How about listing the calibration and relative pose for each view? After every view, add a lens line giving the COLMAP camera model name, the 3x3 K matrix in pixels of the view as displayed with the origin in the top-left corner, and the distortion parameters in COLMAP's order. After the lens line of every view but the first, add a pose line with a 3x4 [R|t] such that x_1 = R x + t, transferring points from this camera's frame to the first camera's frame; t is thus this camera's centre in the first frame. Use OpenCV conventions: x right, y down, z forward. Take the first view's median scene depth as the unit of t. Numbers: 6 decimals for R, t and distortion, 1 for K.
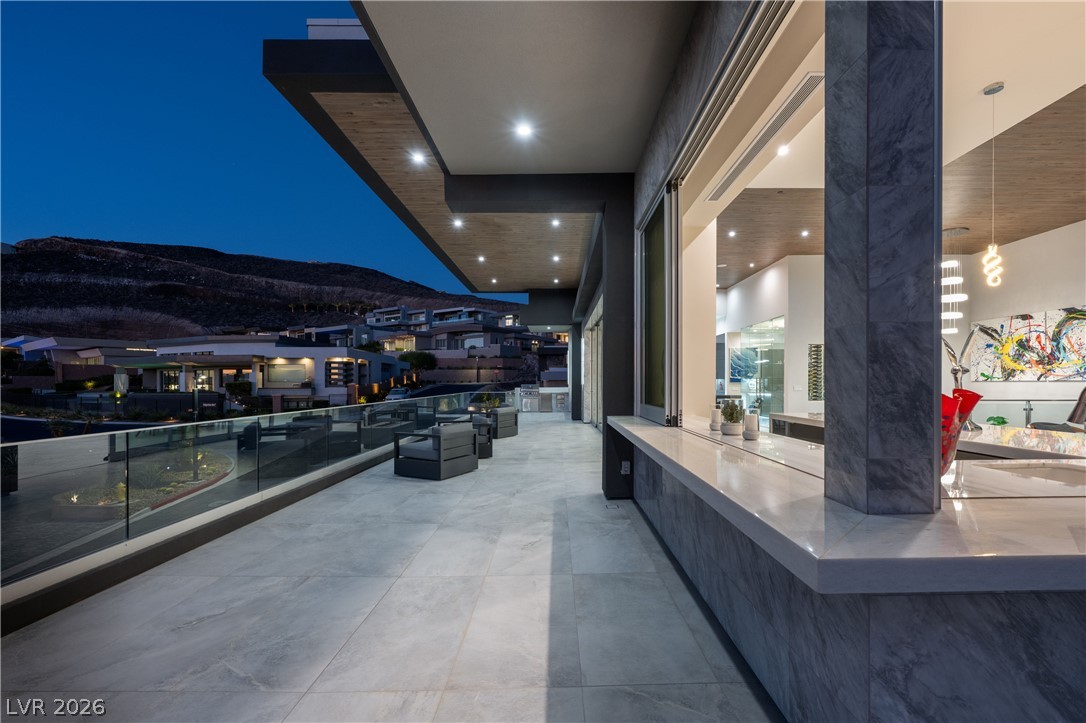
lens RADIAL K [[465.6, 0, 553.5], [0, 465.6, 385.6], [0, 0, 1]] dist [-0.004282, 0.000287]
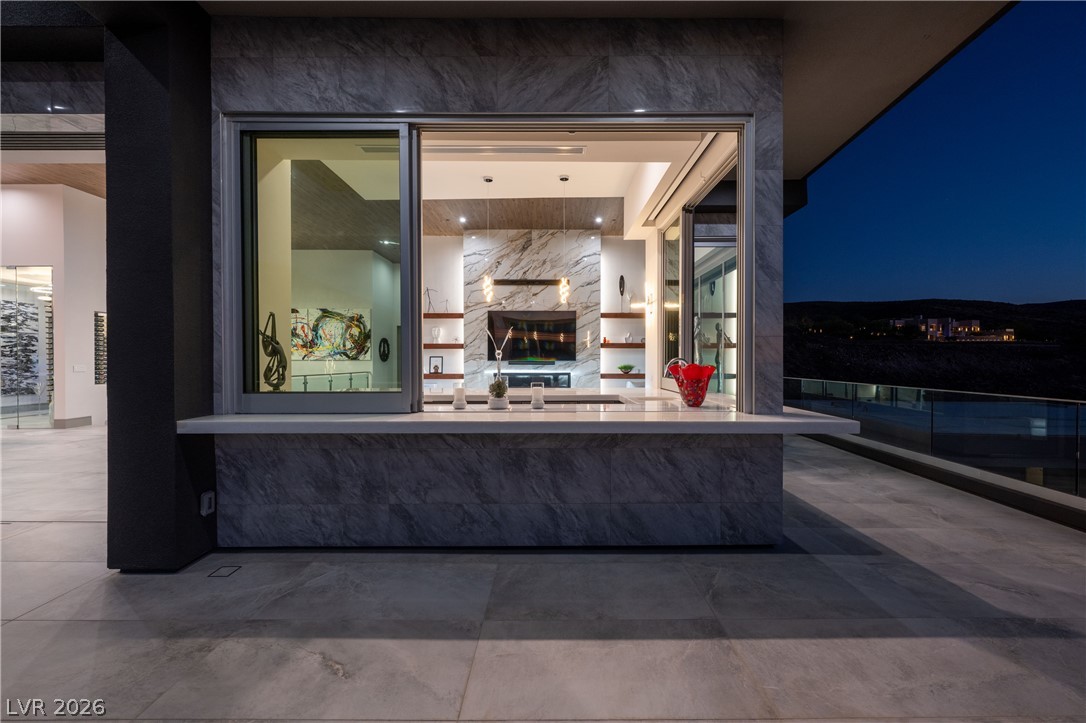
lens RADIAL K [[433.4, 0, 559.3], [0, 433.4, 363.1], [0, 0, 1]] dist [-0.000306, 0.000687]
pose [[-0.016131, -0.001689, 0.999868, -0.218100], [0.004555, 0.999988, 0.001763, -0.000721], [-0.999860, 0.004583, -0.016123, 0.300591]]
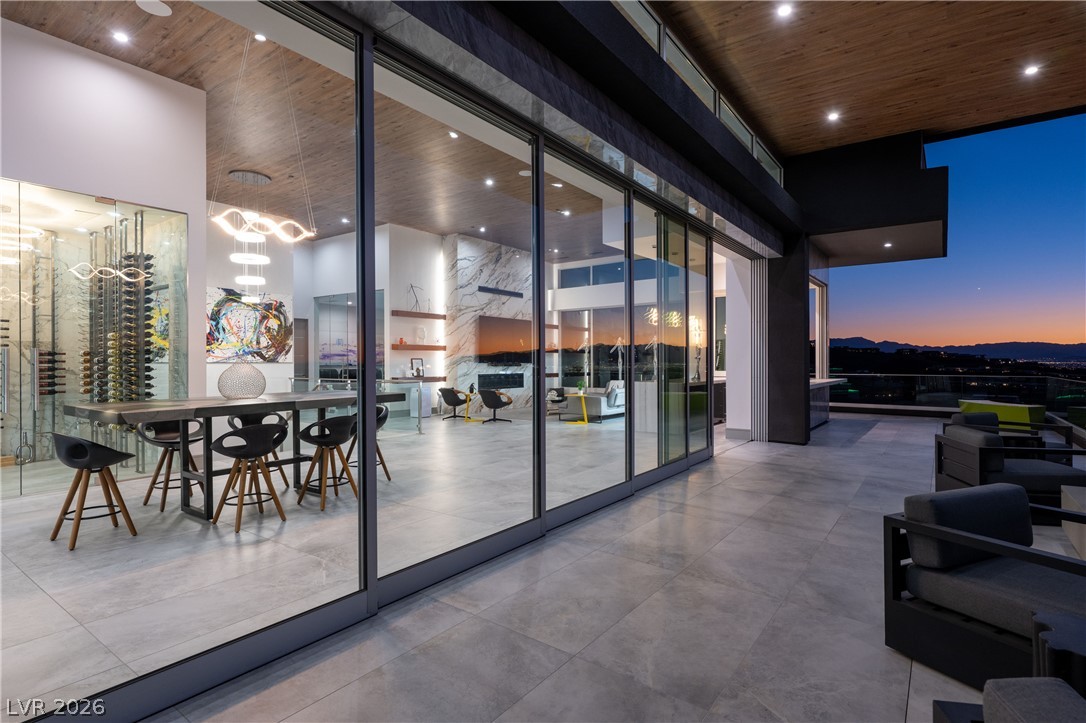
lens RADIAL K [[549.9, 0, 544.6], [0, 549.9, 363.5], [0, 0, 1]] dist [-0.002355, -0.000312]
pose [[-0.812920, 0.005614, 0.582348, -0.116833], [0.008378, 0.999963, 0.002054, -0.005193], [-0.582315, 0.006549, -0.812937, 1.545098]]
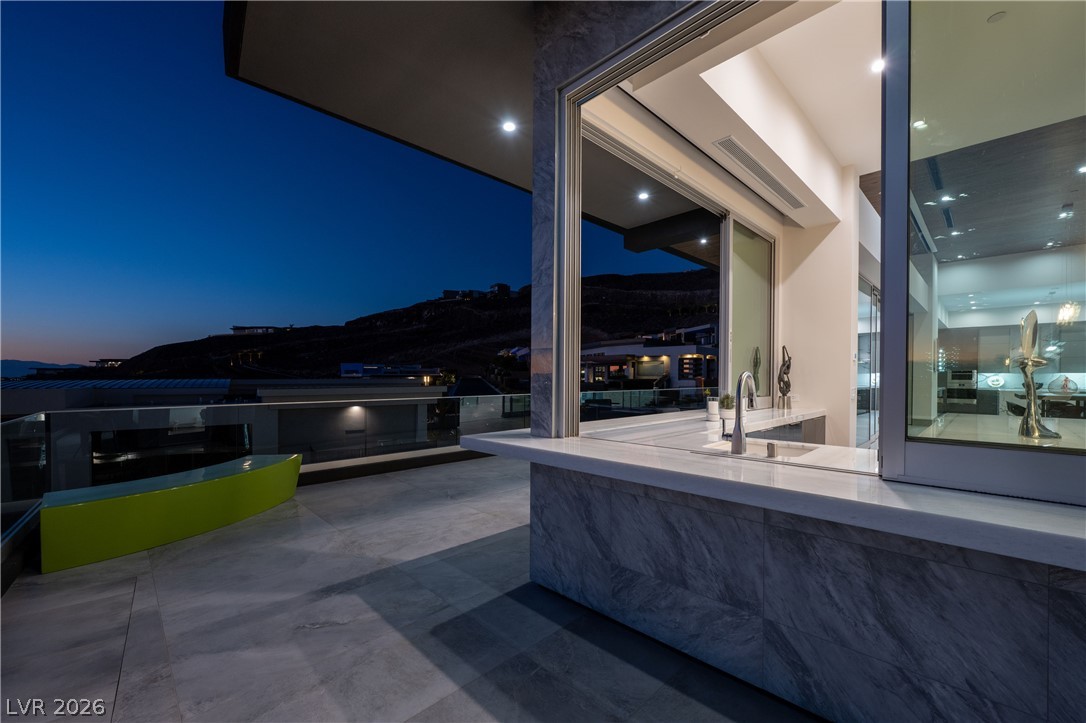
lens RADIAL K [[433.4, 0, 544.3], [0, 433.4, 382.4], [0, 0, 1]] dist [-0.000306, 0.000687]
pose [[0.698134, 0.013914, -0.715832, 0.299083], [-0.008149, 0.999901, 0.011488, -0.000484], [0.715921, -0.002187, 0.698178, -0.055534]]
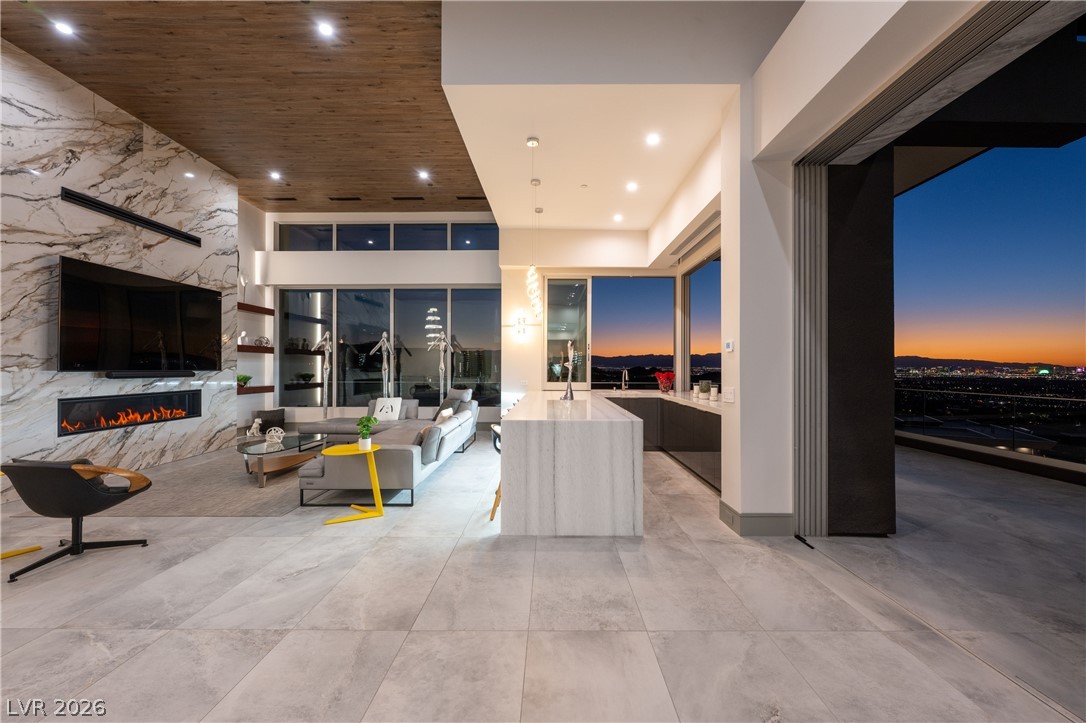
lens RADIAL K [[433.4, 0, 548.9], [0, 433.4, 365.4], [0, 0, 1]] dist [-0.000306, 0.000687]
pose [[-0.999988, 0.002125, -0.004450, 0.342200], [0.002121, 0.999997, 0.001070, -0.010819], [0.004452, 0.001061, -0.999990, 0.936894]]
